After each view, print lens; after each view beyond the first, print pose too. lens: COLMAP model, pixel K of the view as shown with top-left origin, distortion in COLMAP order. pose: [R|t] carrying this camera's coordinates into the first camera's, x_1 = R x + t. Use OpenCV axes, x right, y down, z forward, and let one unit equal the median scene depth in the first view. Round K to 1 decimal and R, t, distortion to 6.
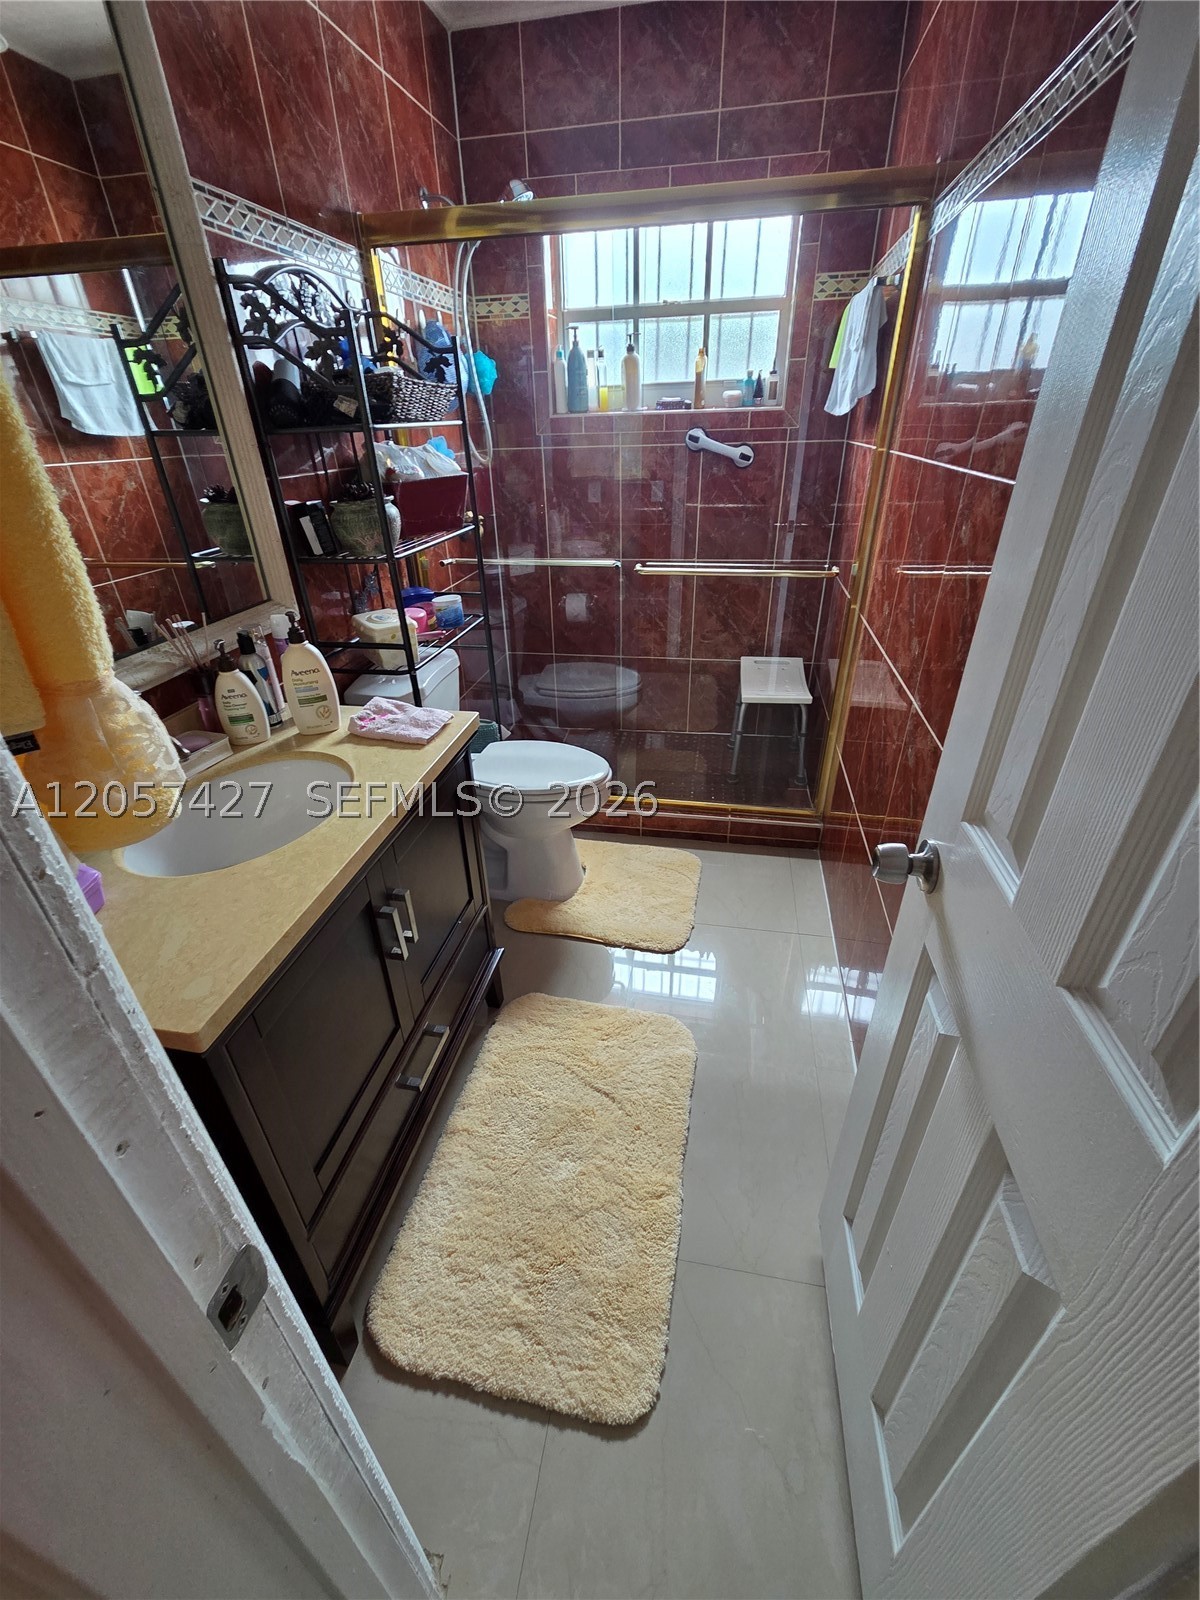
lens RADIAL K [[660.8, 0, 600.0], [0, 660.8, 800.0], [0, 0, 1]] dist [0.007184, -0.000309]
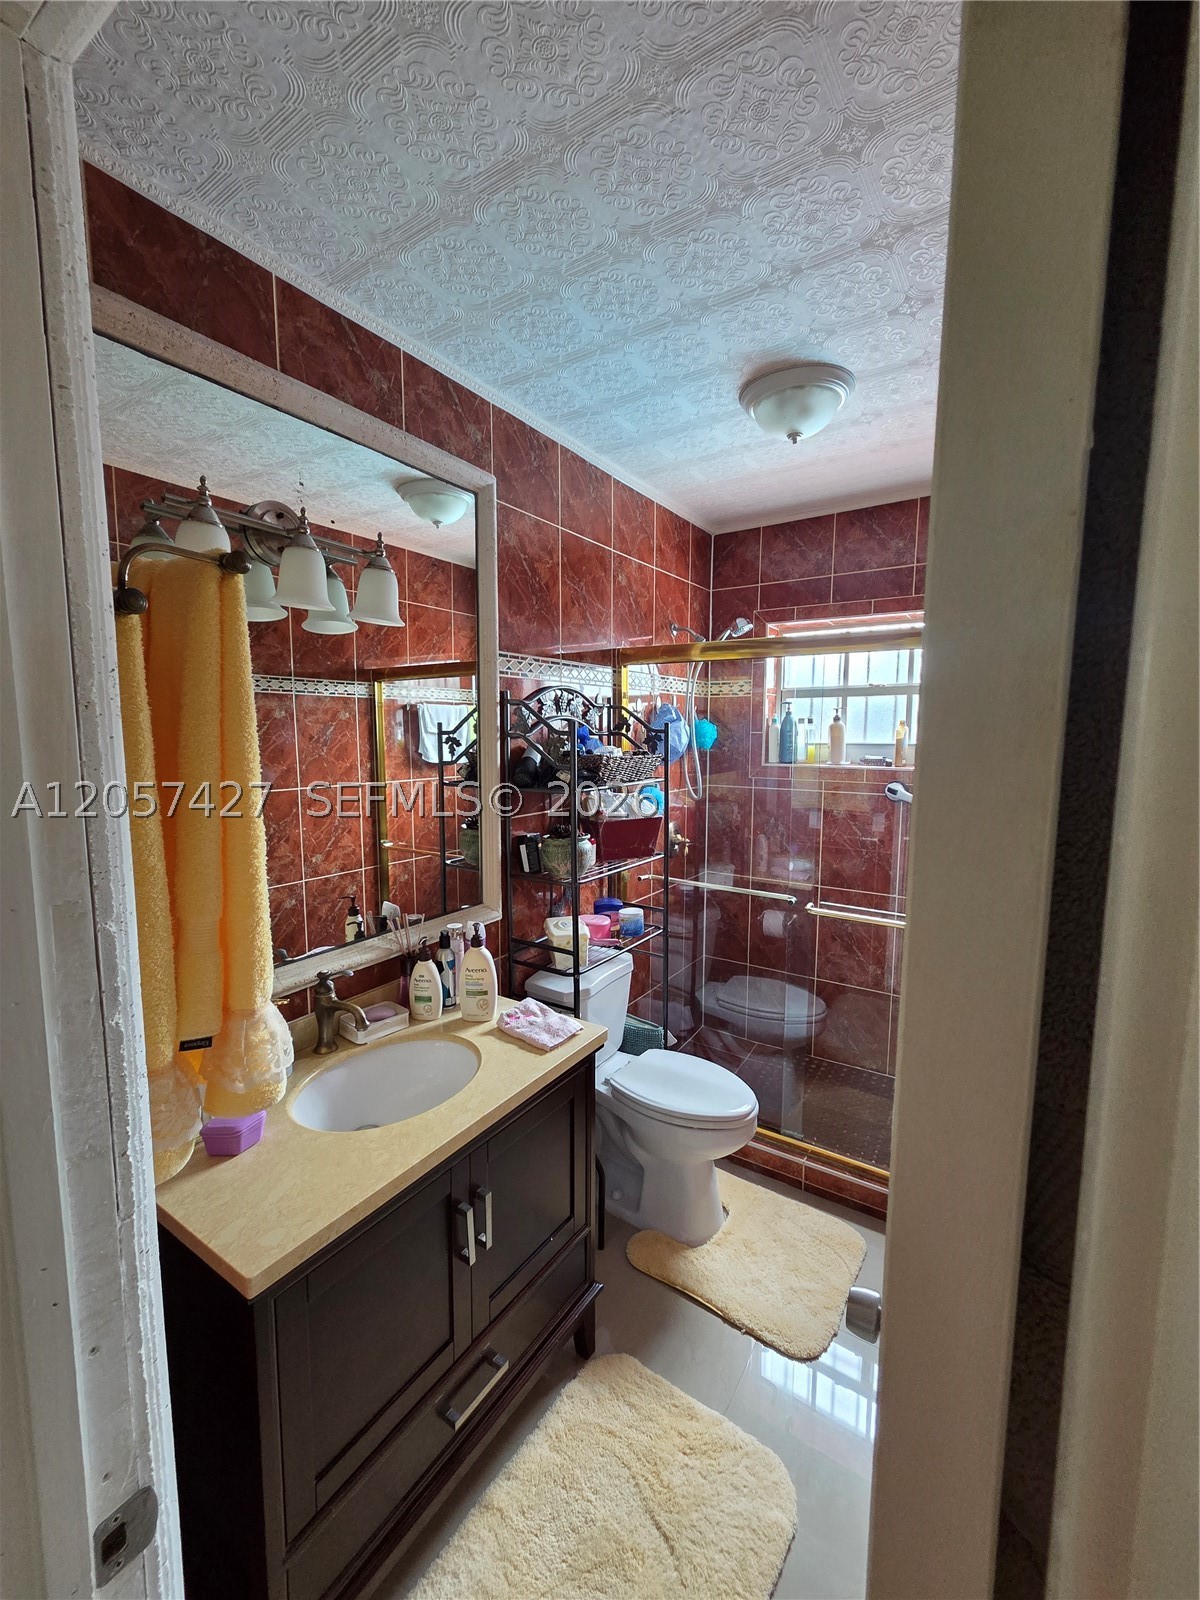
lens RADIAL K [[660.4, 0, 600.0], [0, 660.4, 800.0], [0, 0, 1]] dist [0.001097, 0.000054]
pose [[0.922601, 0.069451, -0.379453, 0.178700], [-0.215880, 0.908157, -0.358672, -0.071630], [0.319693, 0.412828, 0.852860, -0.097932]]
